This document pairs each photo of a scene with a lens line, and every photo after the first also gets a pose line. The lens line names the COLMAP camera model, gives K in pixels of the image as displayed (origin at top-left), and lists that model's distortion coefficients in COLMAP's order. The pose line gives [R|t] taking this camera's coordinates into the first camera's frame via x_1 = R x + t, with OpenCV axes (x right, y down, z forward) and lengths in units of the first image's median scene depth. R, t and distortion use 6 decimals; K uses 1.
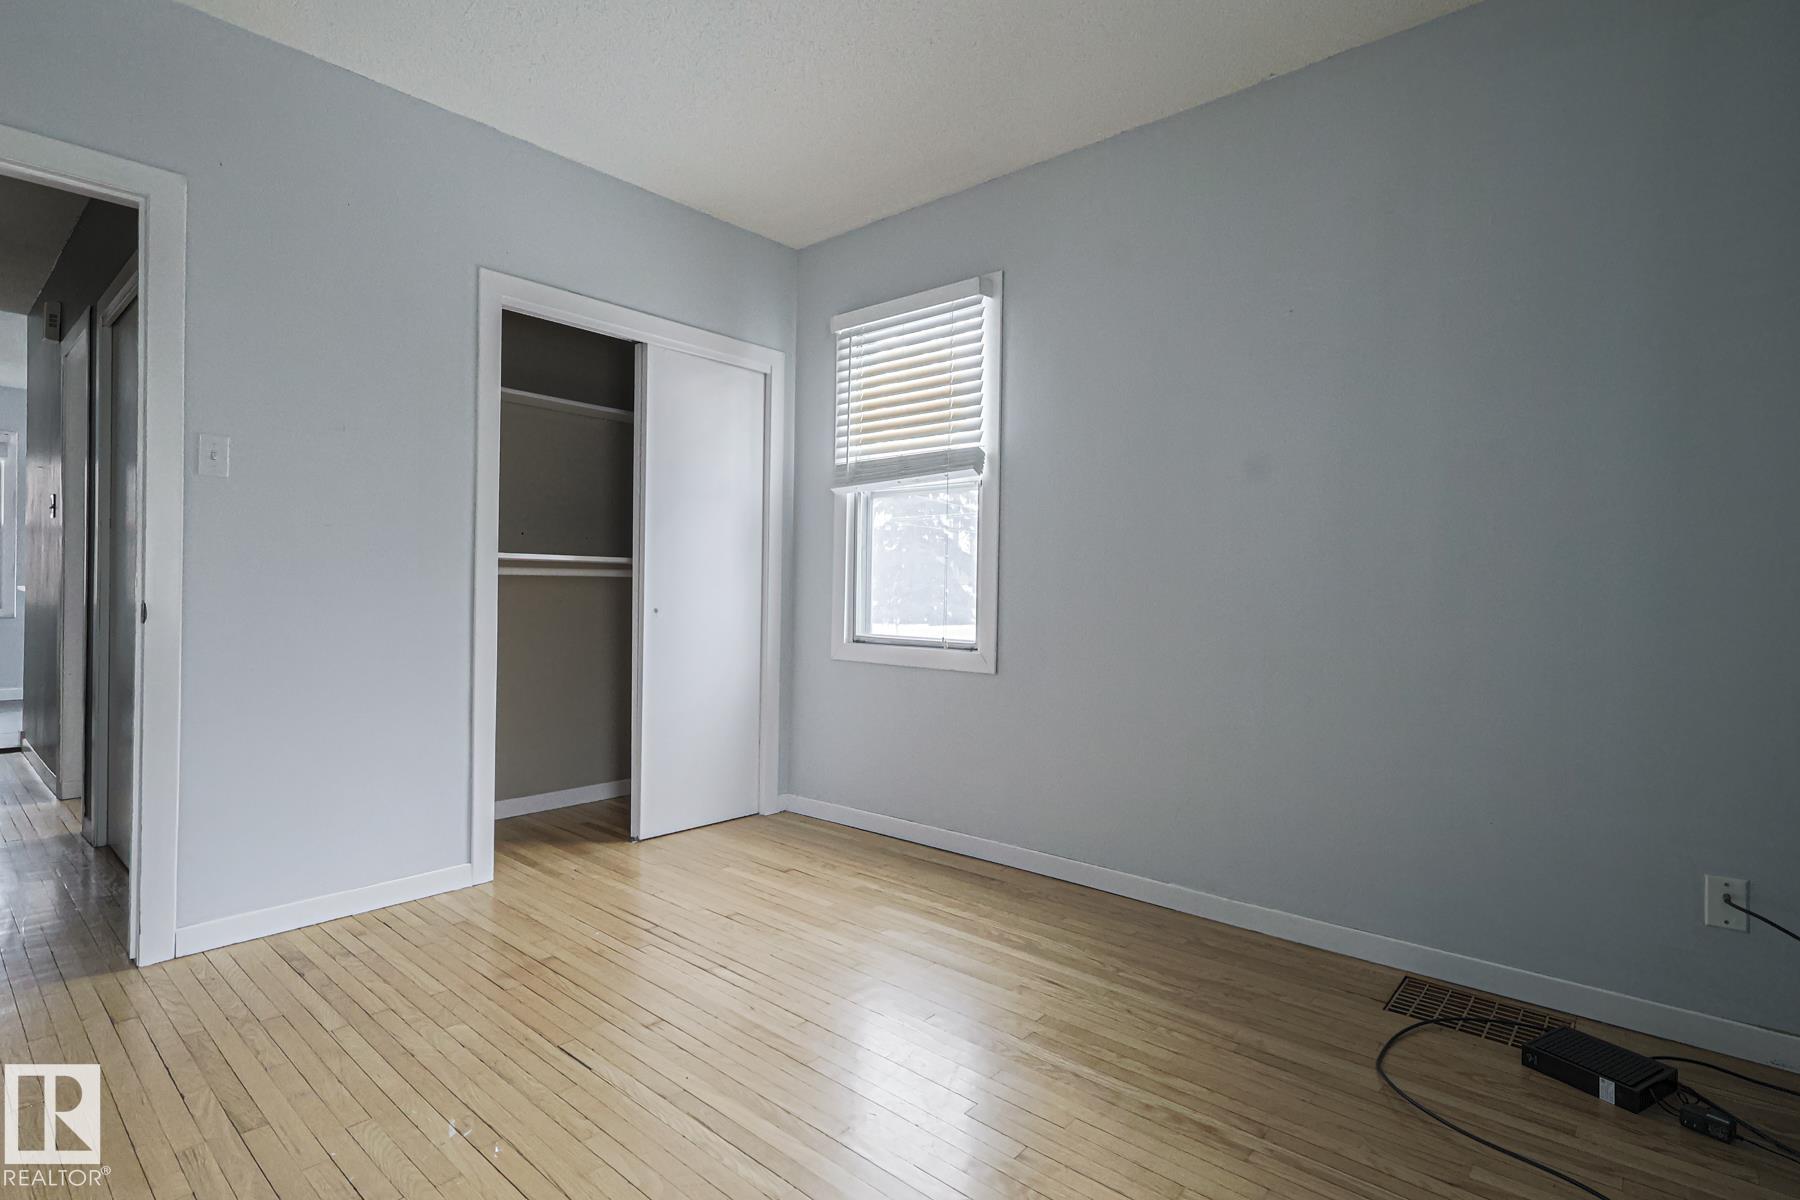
lens RADIAL K [[886.3, 0, 896.6], [0, 886.3, 597.4], [0, 0, 1]] dist [0.005085, 0.000635]
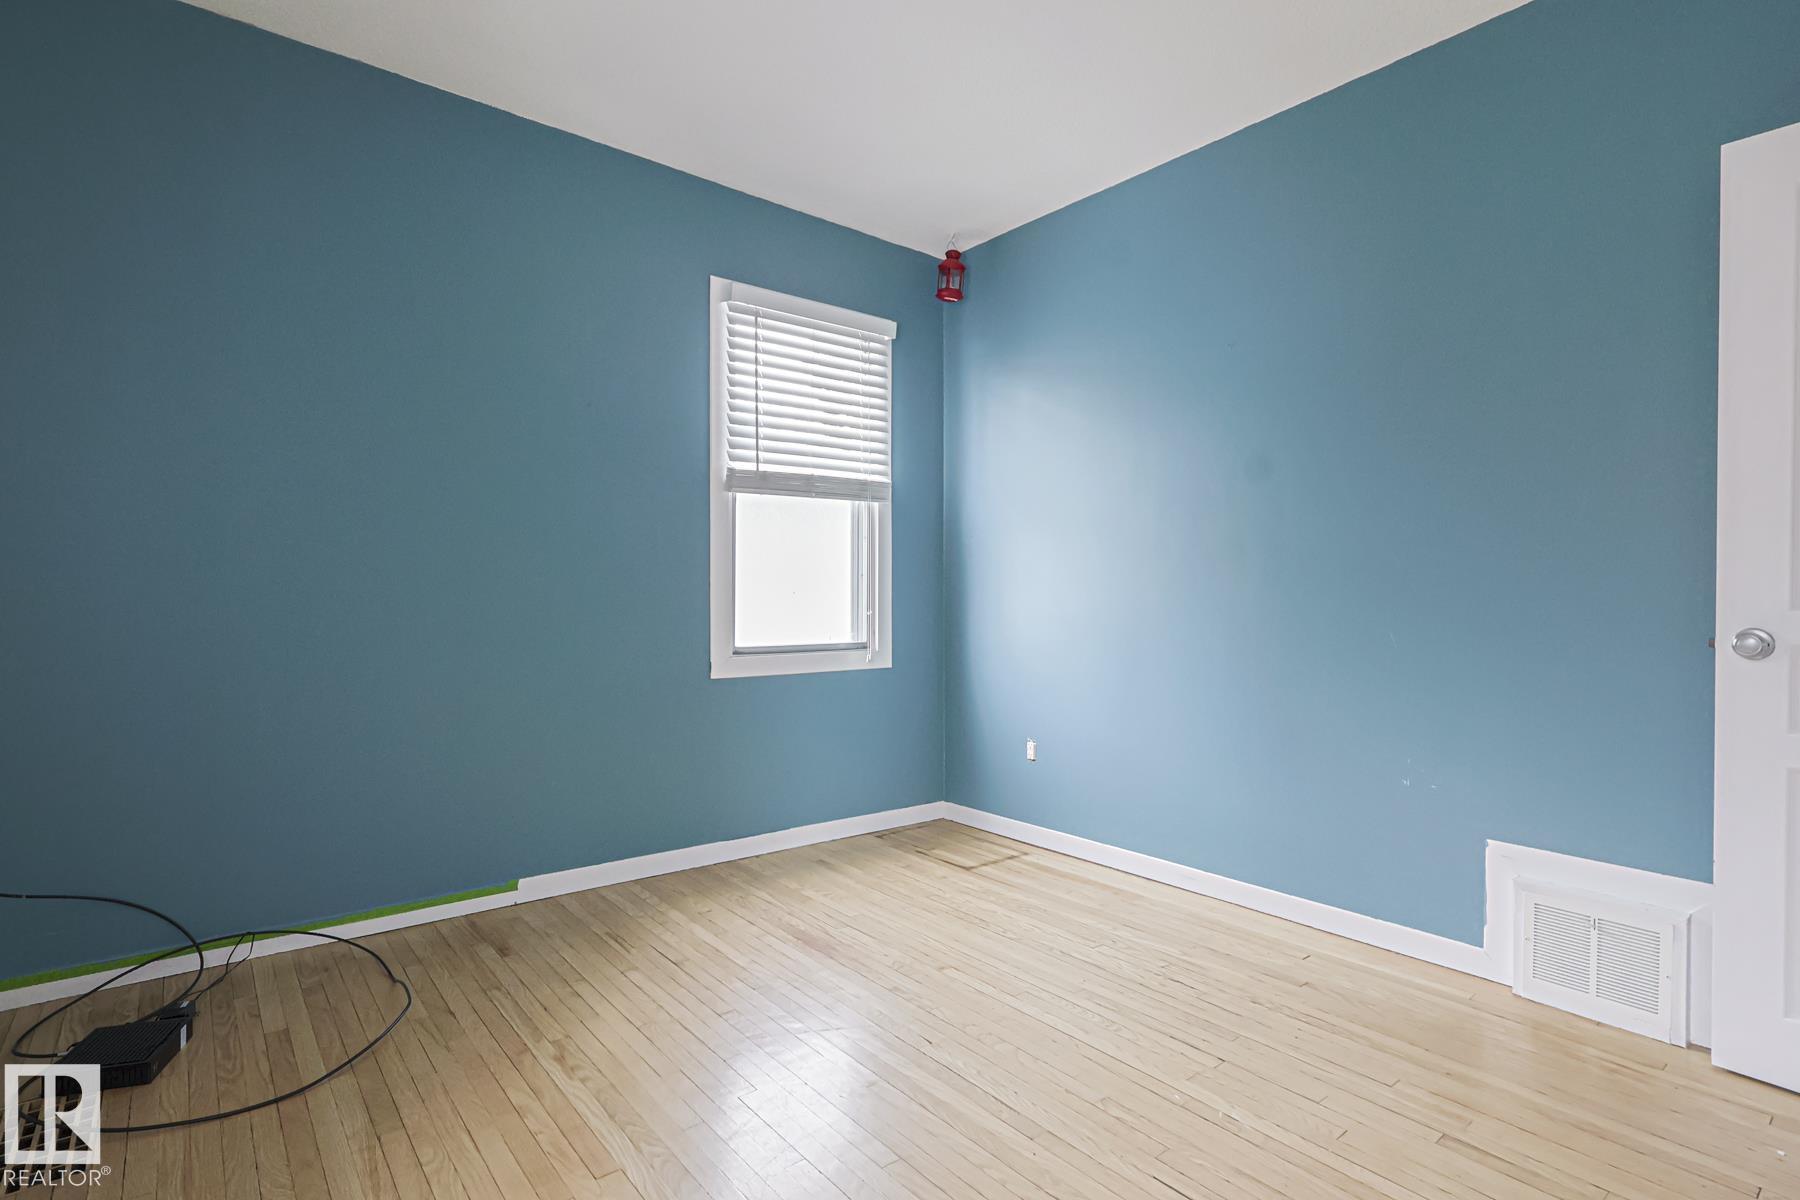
lens RADIAL K [[886.3, 0, 896.6], [0, 886.3, 597.4], [0, 0, 1]] dist [0.005085, 0.000635]
pose [[-0.985176, -0.022810, 0.170025, -0.253196], [-0.021049, 0.999705, 0.012150, -0.021333], [-0.170252, 0.008391, -0.985365, 2.002865]]
